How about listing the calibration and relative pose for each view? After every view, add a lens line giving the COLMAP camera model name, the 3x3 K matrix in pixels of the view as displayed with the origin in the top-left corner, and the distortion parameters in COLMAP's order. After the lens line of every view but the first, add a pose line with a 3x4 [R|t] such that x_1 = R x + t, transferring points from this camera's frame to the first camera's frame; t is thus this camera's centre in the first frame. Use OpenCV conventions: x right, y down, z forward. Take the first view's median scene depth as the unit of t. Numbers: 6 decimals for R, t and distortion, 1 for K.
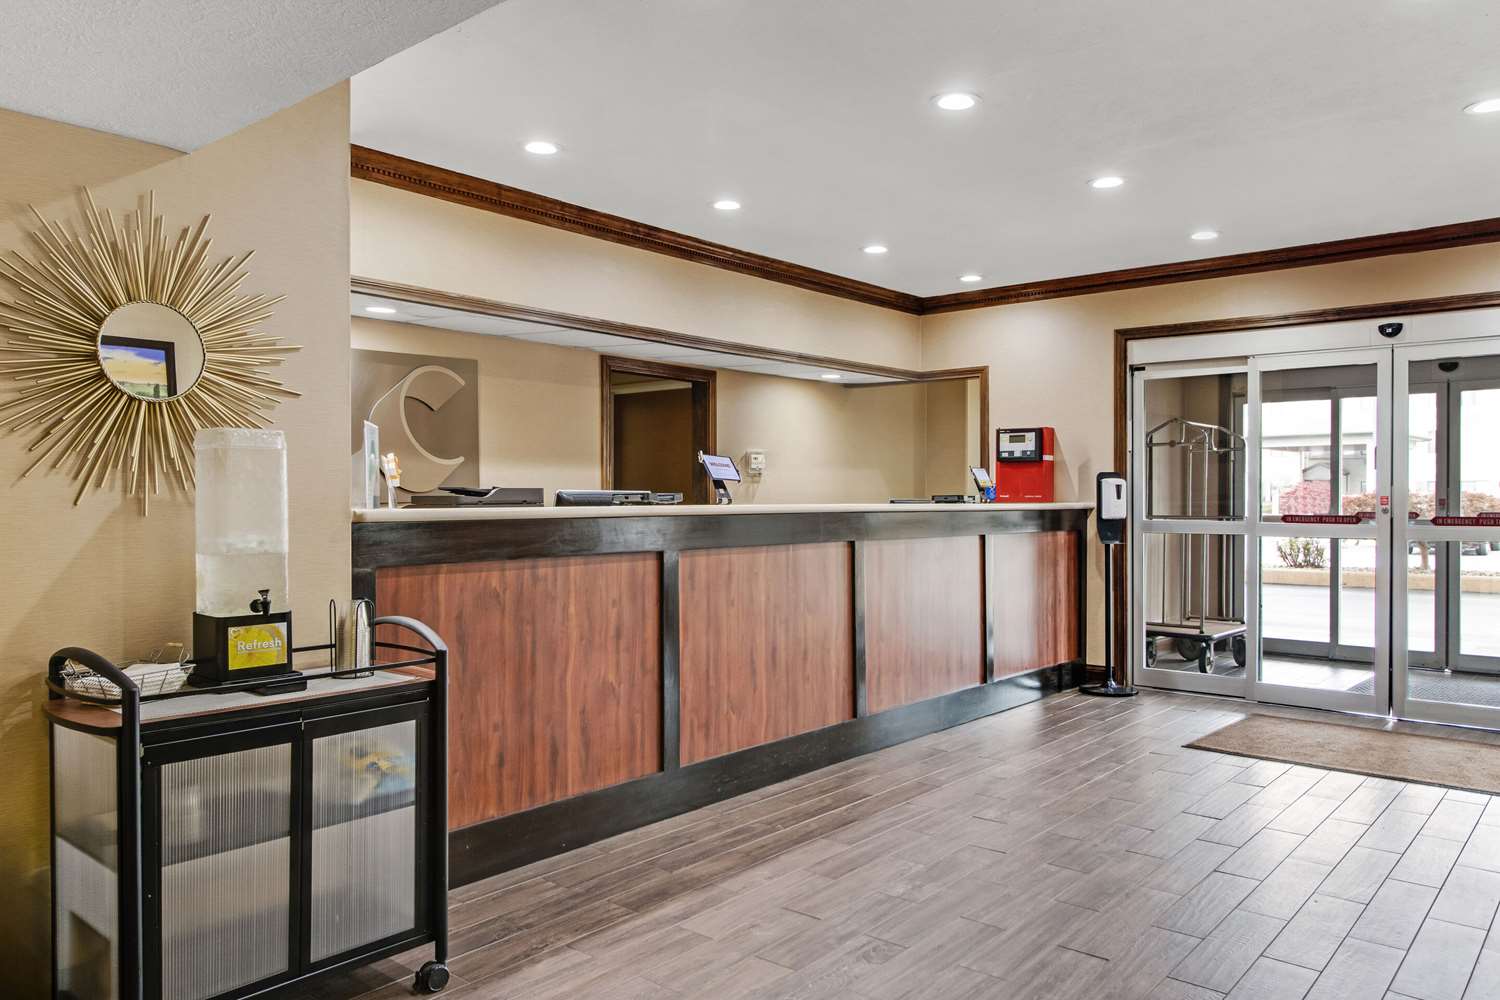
lens RADIAL K [[1074.1, 0, 733.1], [0, 1074.1, 502.0], [0, 0, 1]] dist [-0.000375, 0.000298]
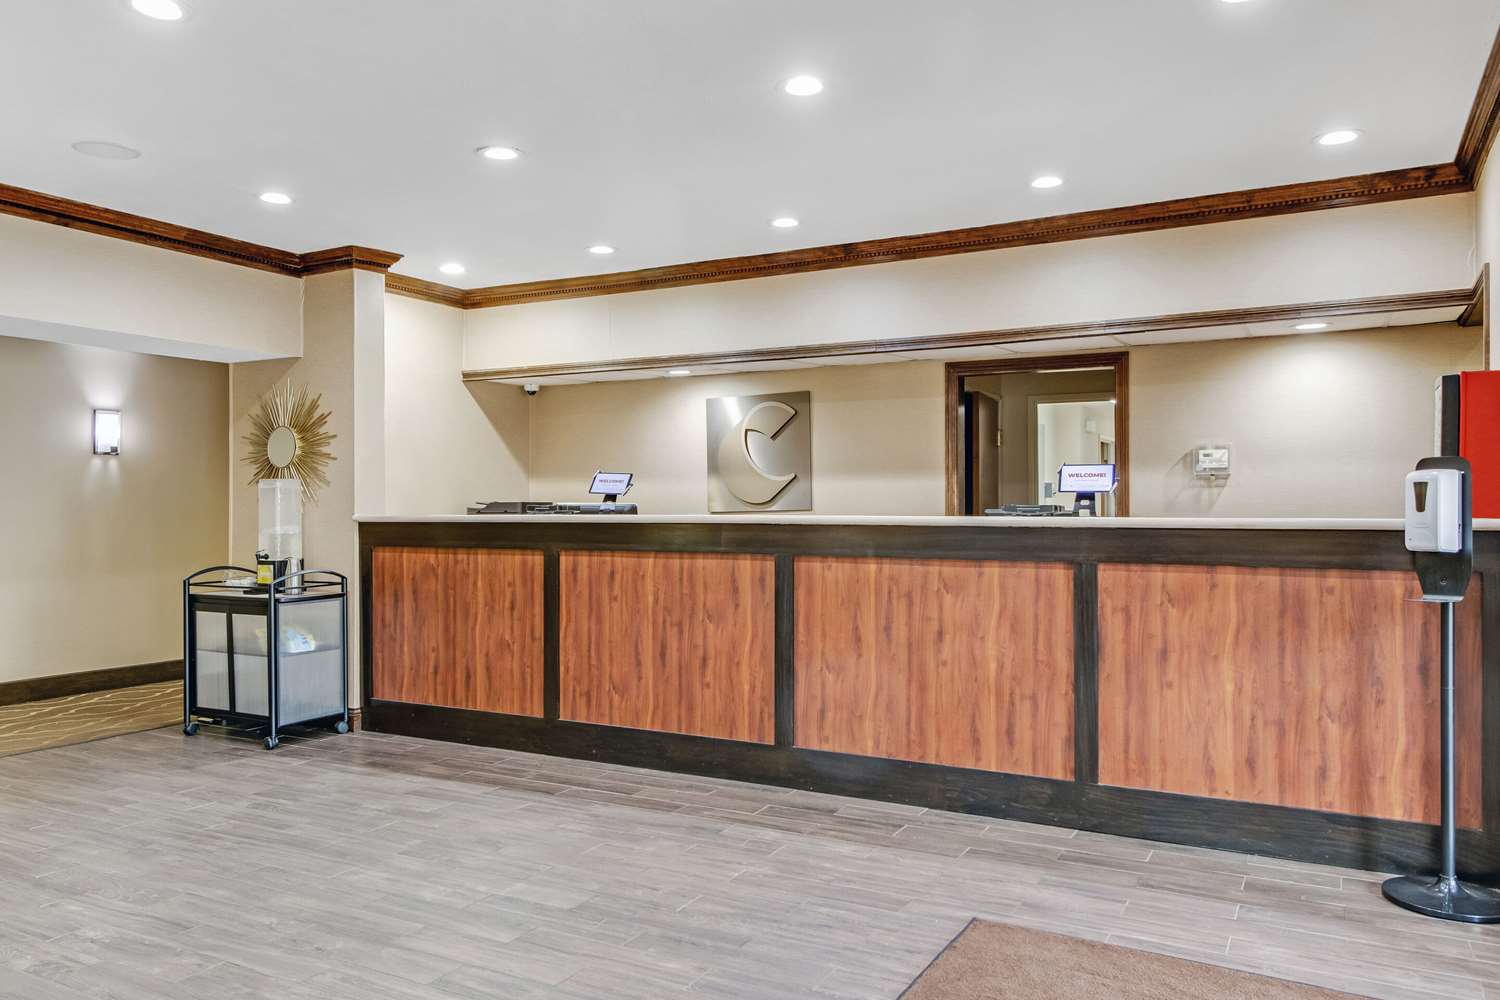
lens RADIAL K [[1074.1, 0, 733.1], [0, 1074.1, 502.0], [0, 0, 1]] dist [-0.000375, 0.000298]
pose [[0.206952, -0.002999, -0.978346, 1.319039], [-0.001195, 0.999994, -0.003319, -0.008726], [0.978350, 0.001856, 0.206947, 0.991794]]
